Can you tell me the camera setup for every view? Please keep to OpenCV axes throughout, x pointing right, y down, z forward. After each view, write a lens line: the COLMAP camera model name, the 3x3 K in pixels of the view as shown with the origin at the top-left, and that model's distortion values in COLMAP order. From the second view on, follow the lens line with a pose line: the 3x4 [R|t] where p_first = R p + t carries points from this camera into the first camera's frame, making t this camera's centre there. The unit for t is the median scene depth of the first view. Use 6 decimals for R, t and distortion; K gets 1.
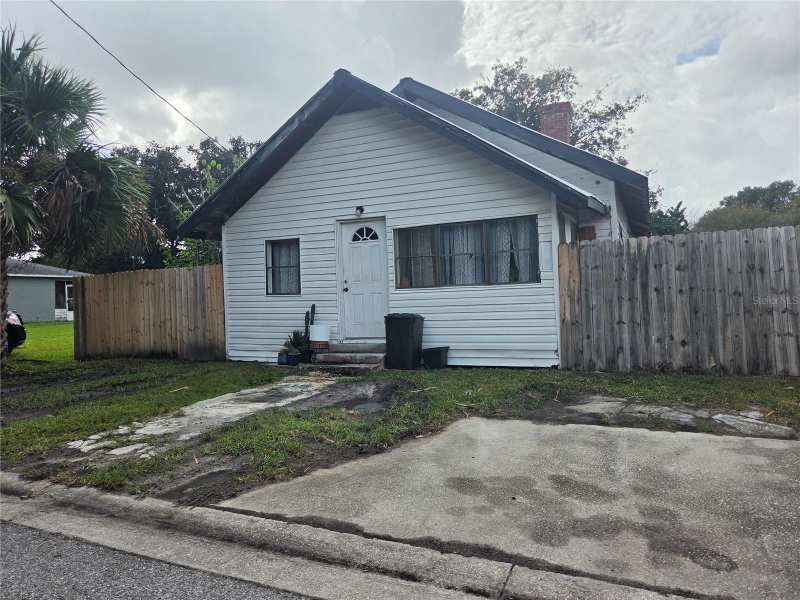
lens RADIAL K [[536.9, 0, 399.8], [0, 536.9, 292.1], [0, 0, 1]] dist [-0.005905, -0.001211]
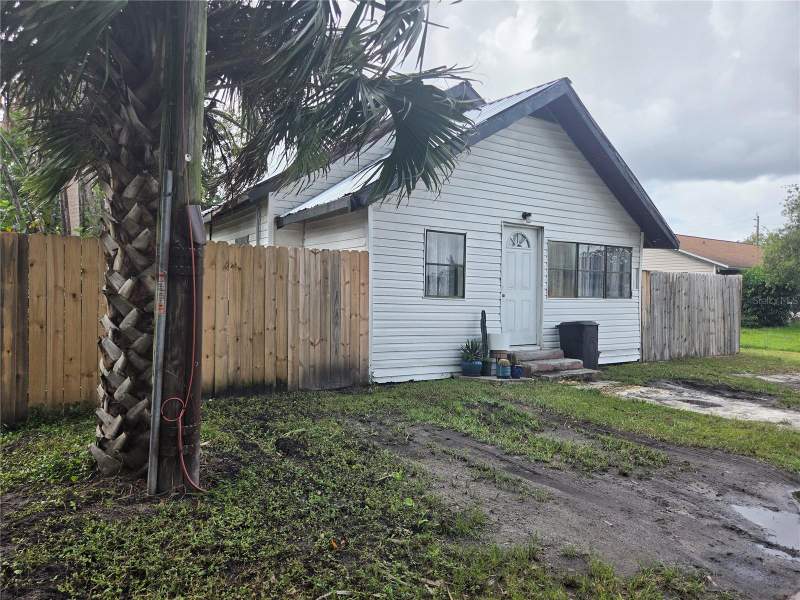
lens RADIAL K [[536.9, 0, 400.0], [0, 536.9, 306.1], [0, 0, 1]] dist [-0.005905, -0.001211]
pose [[0.557480, 0.029140, 0.829679, -0.999016], [-0.036325, 0.999283, -0.010689, 0.030953], [-0.829395, -0.024179, 0.558139, 0.622777]]
